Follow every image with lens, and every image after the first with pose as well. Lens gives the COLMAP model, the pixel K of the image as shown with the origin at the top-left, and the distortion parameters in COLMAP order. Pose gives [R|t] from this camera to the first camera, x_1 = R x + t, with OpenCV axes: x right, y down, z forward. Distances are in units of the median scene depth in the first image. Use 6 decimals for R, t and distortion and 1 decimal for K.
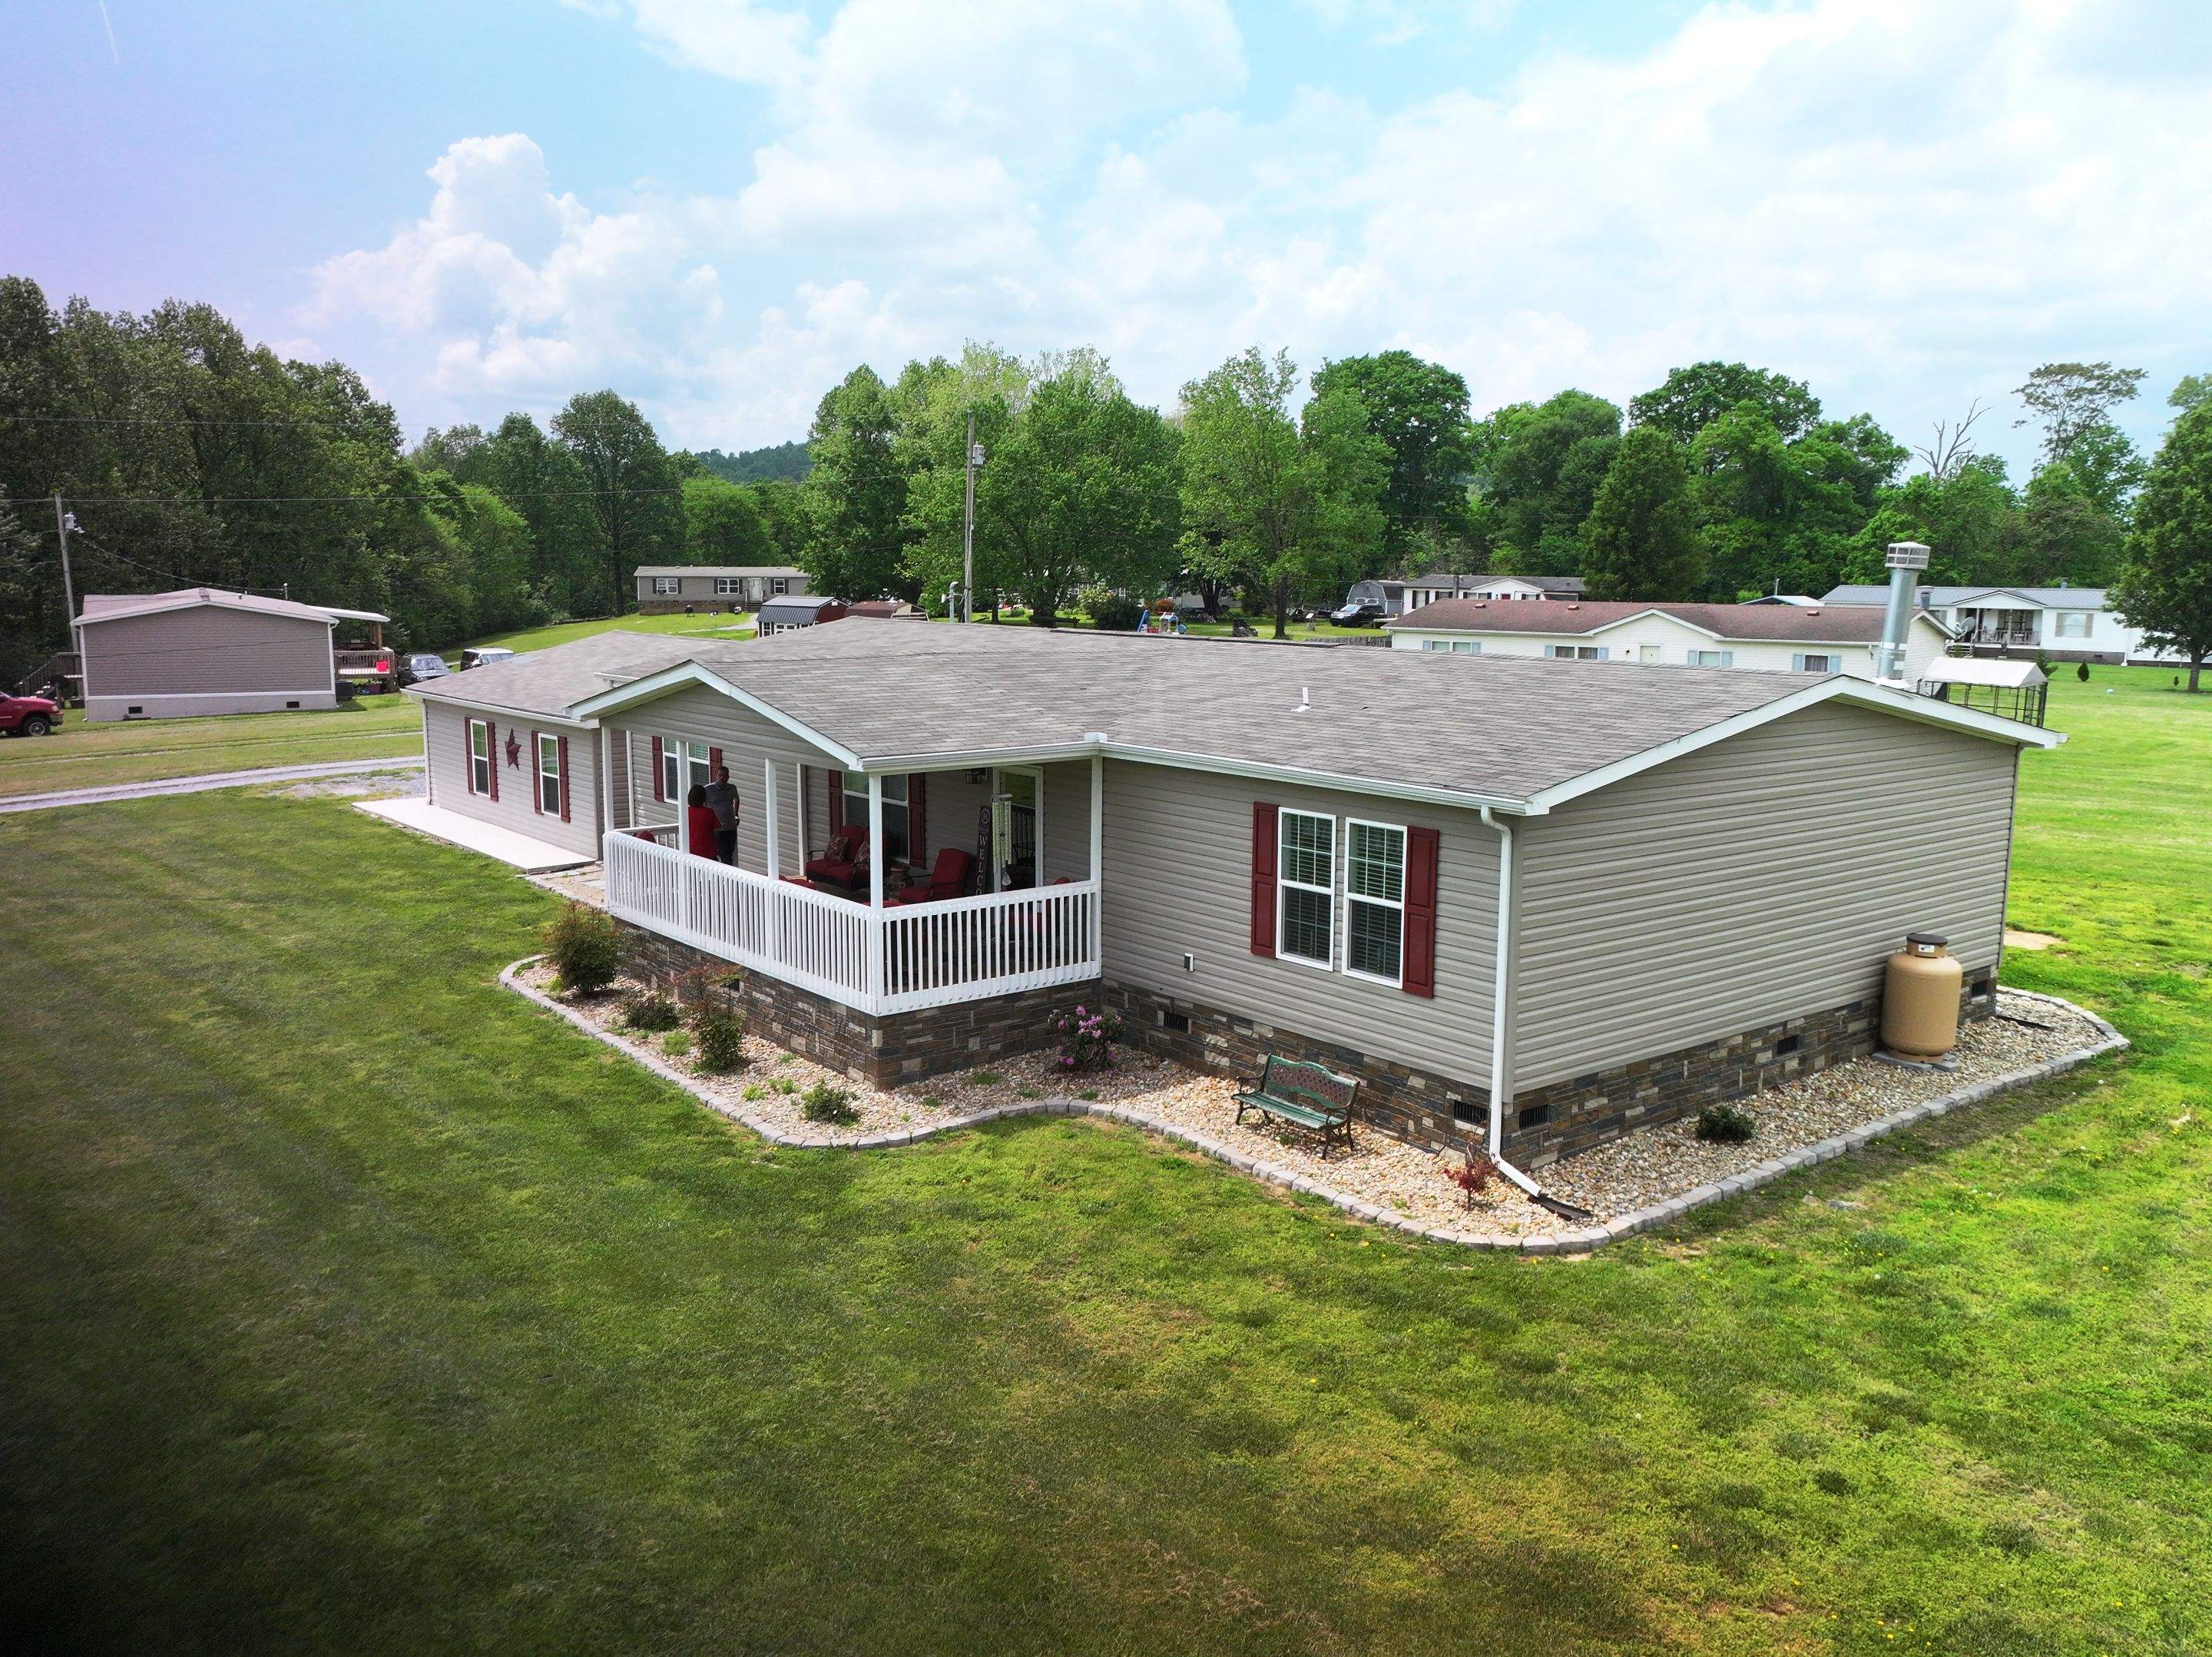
lens RADIAL K [[1799.0, 0, 1098.4], [0, 1799.0, 832.3], [0, 0, 1]] dist [0.006310, 0.000489]
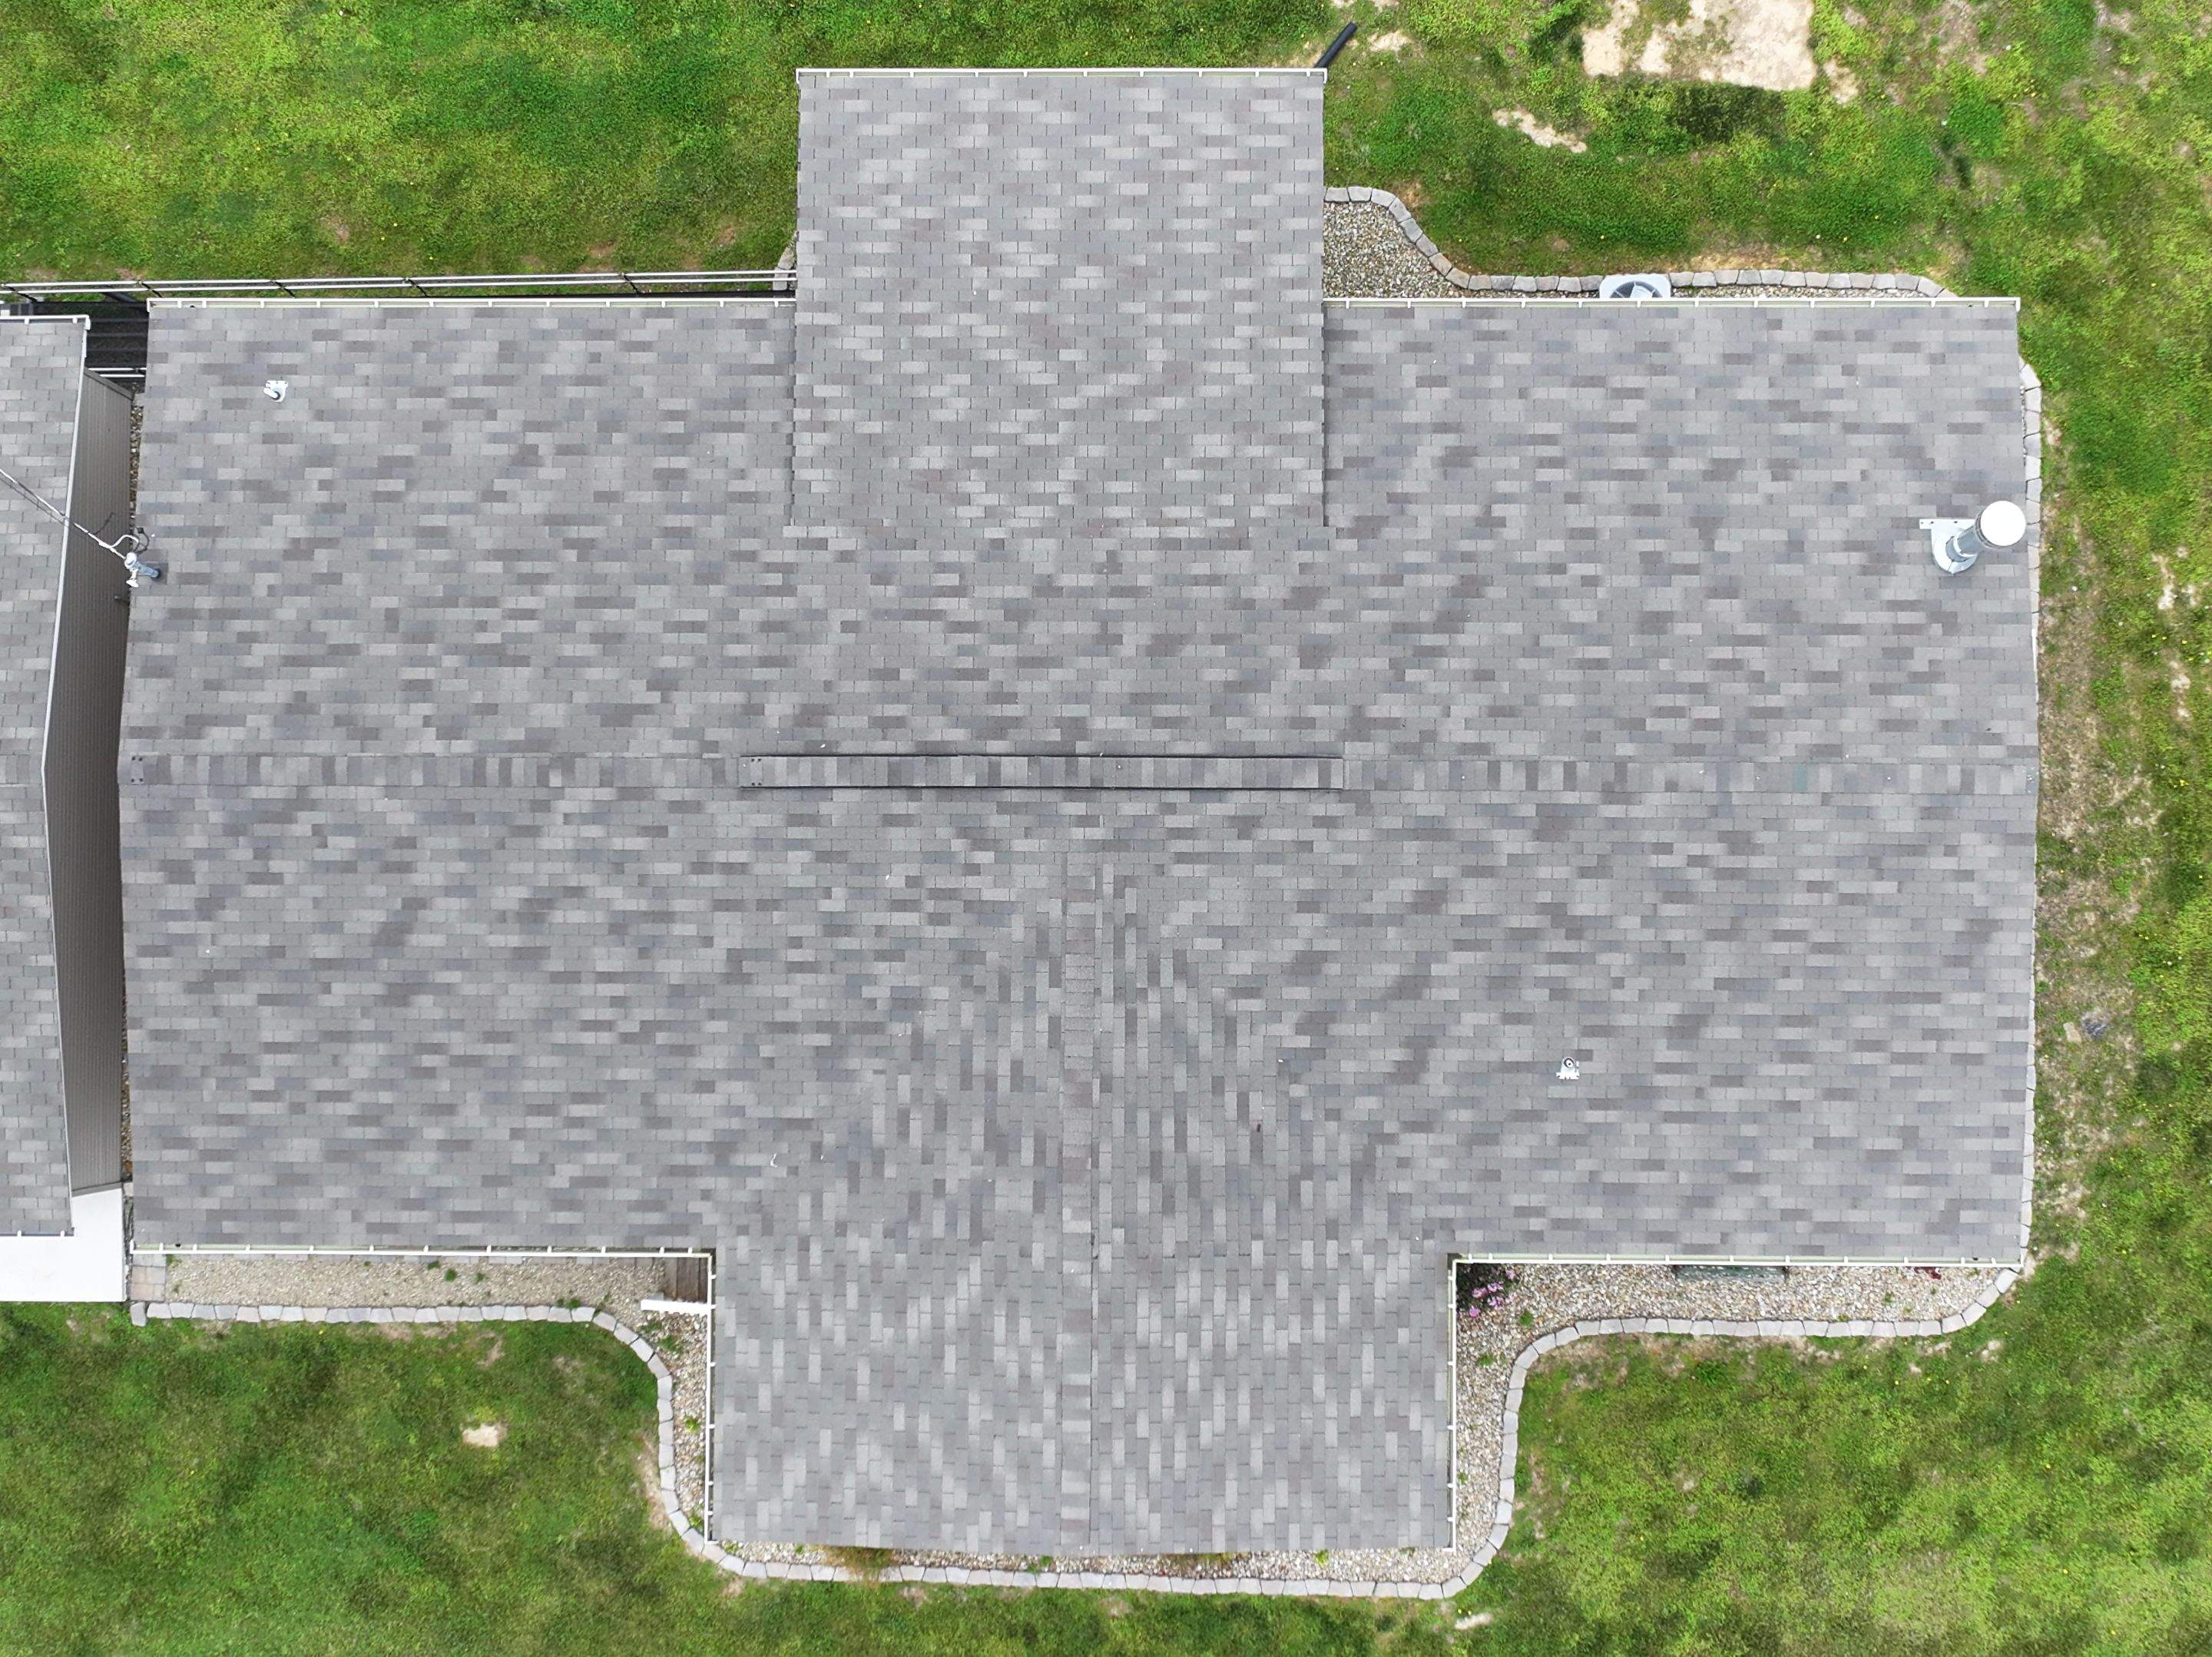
lens RADIAL K [[3306.9, 0, 1103.3], [0, 3306.9, 861.9], [0, 0, 1]] dist [0.011591, 0.000000]
pose [[0.621751, -0.783175, 0.007926, 0.035617], [0.144544, 0.124686, 0.981611, -1.821776], [-0.769761, -0.609172, 0.190727, 0.948150]]
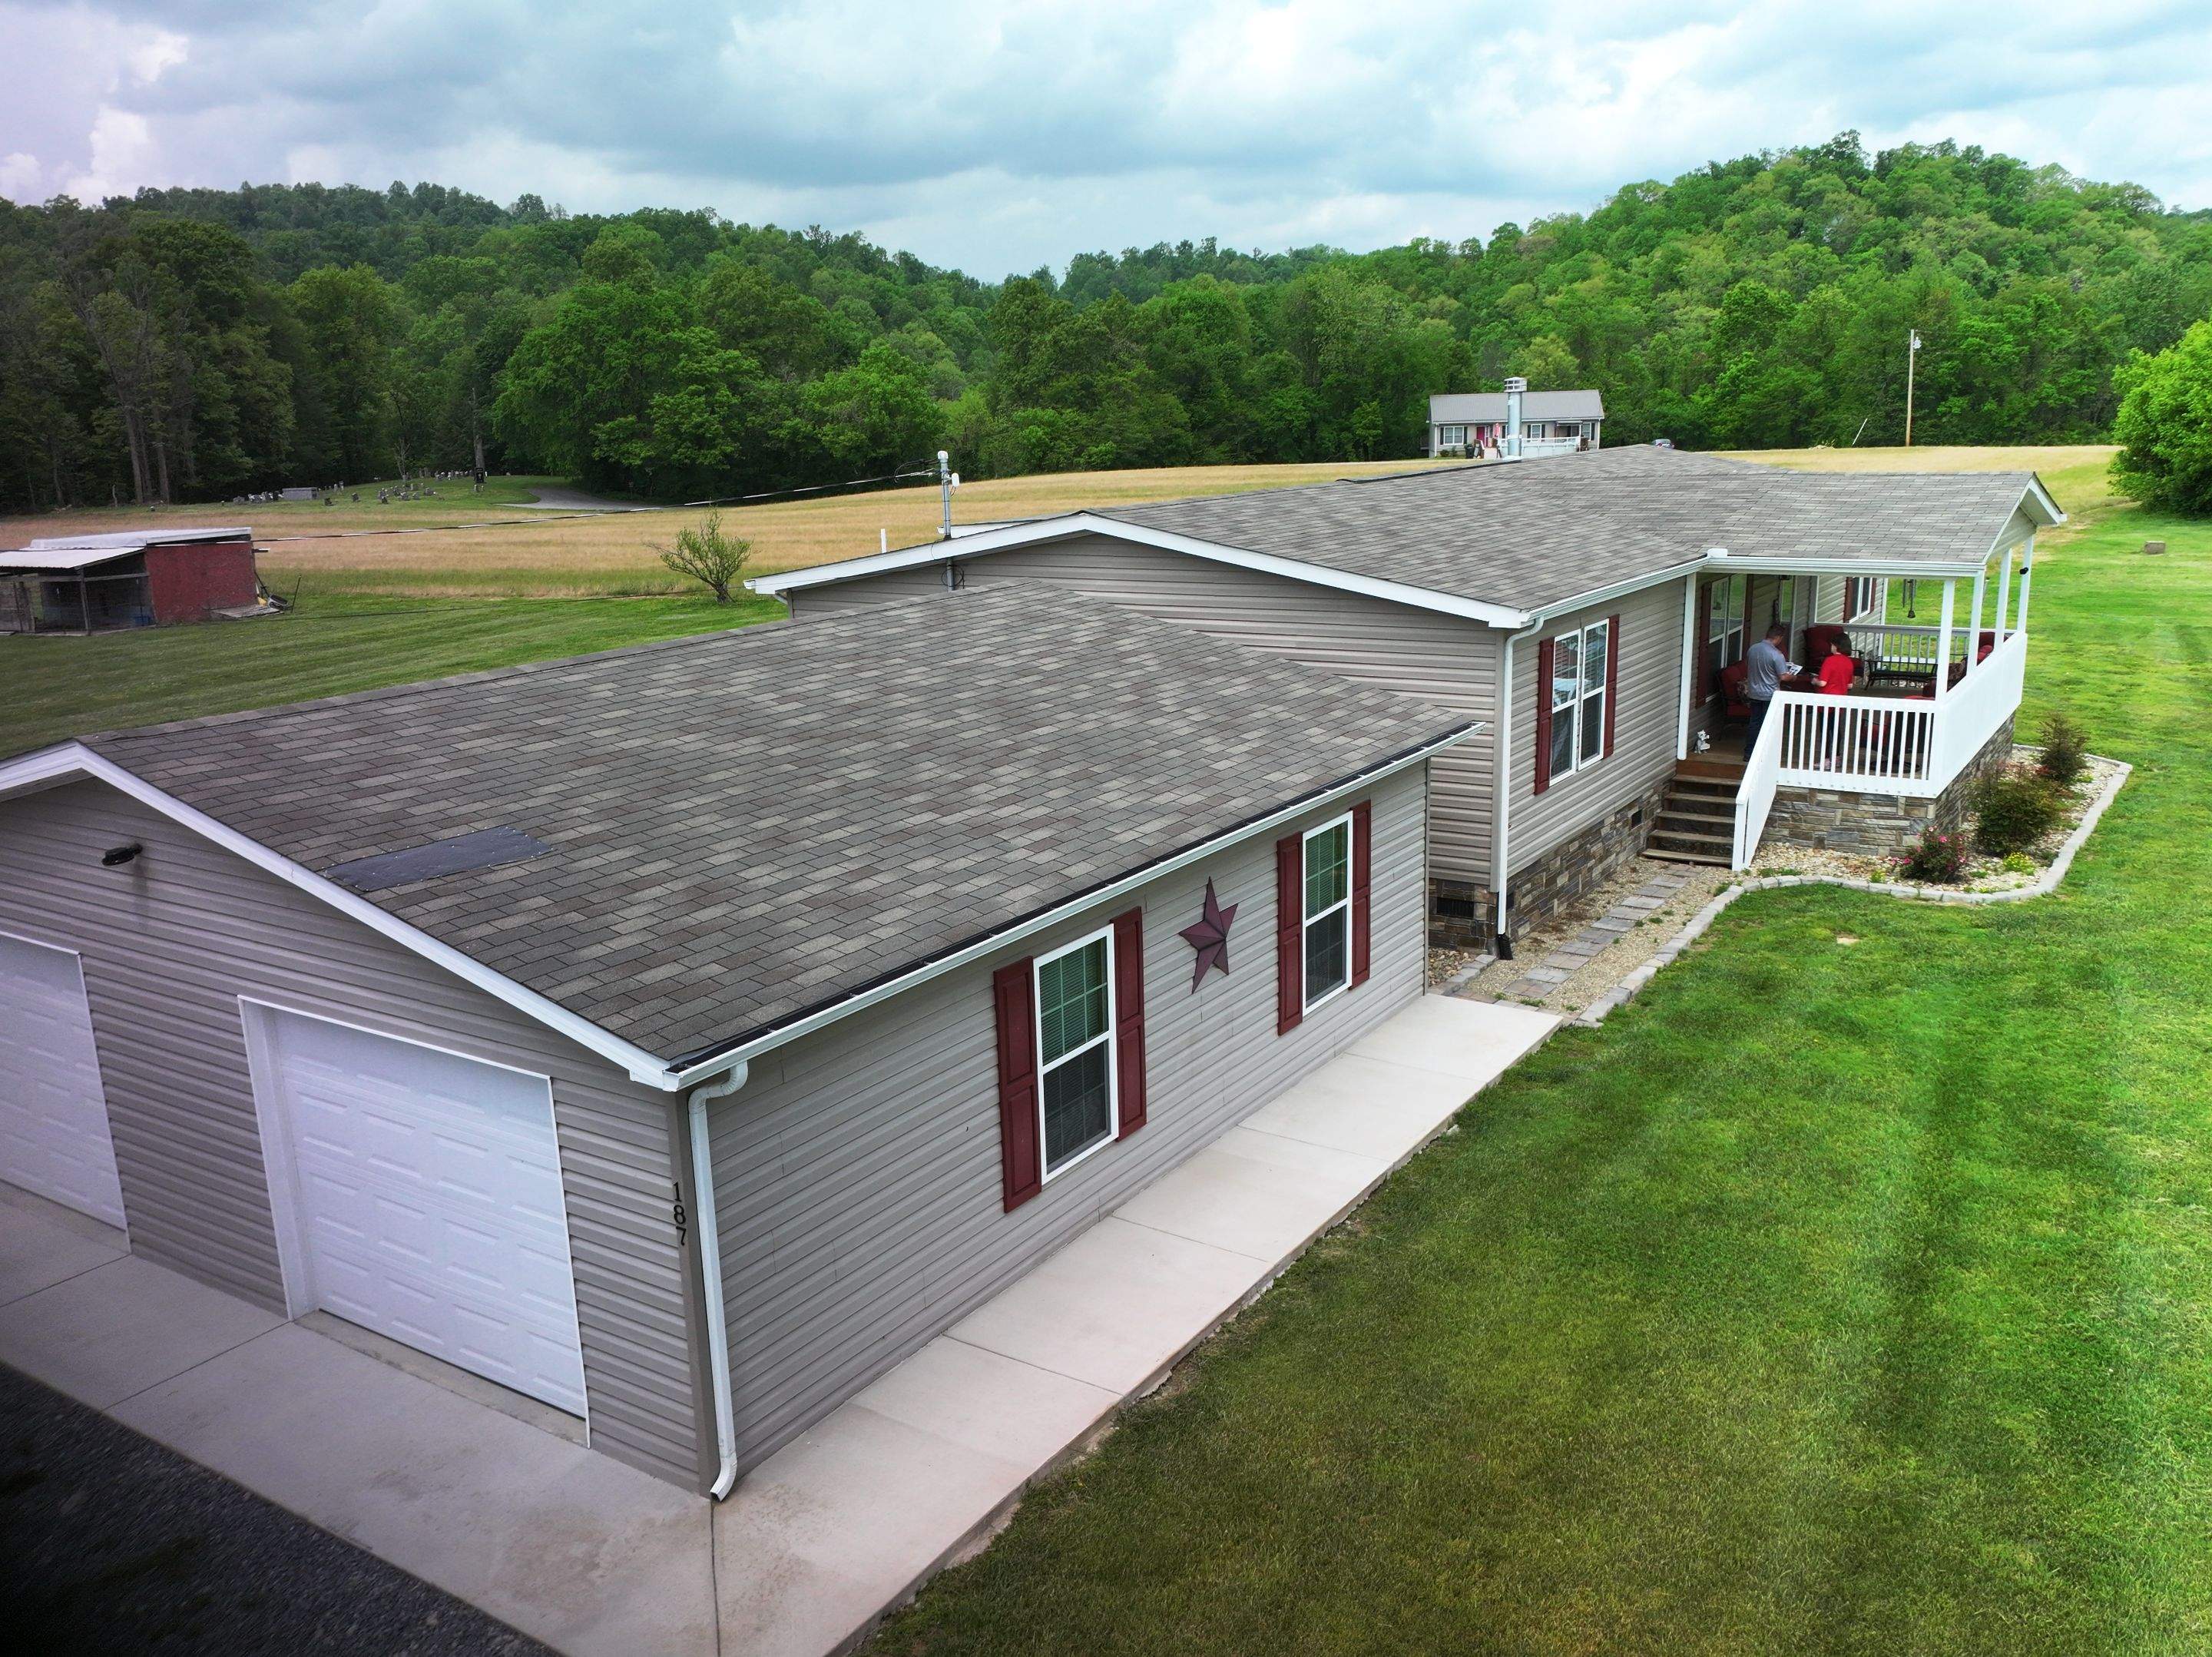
lens RADIAL K [[1799.0, 0, 1098.8], [0, 1799.0, 834.9], [0, 0, 1]] dist [0.006310, 0.000489]
pose [[-0.316316, -0.219980, 0.922796, -1.178299], [0.171115, 0.943557, 0.283583, -0.314801], [-0.933094, 0.247606, -0.260820, 1.994485]]
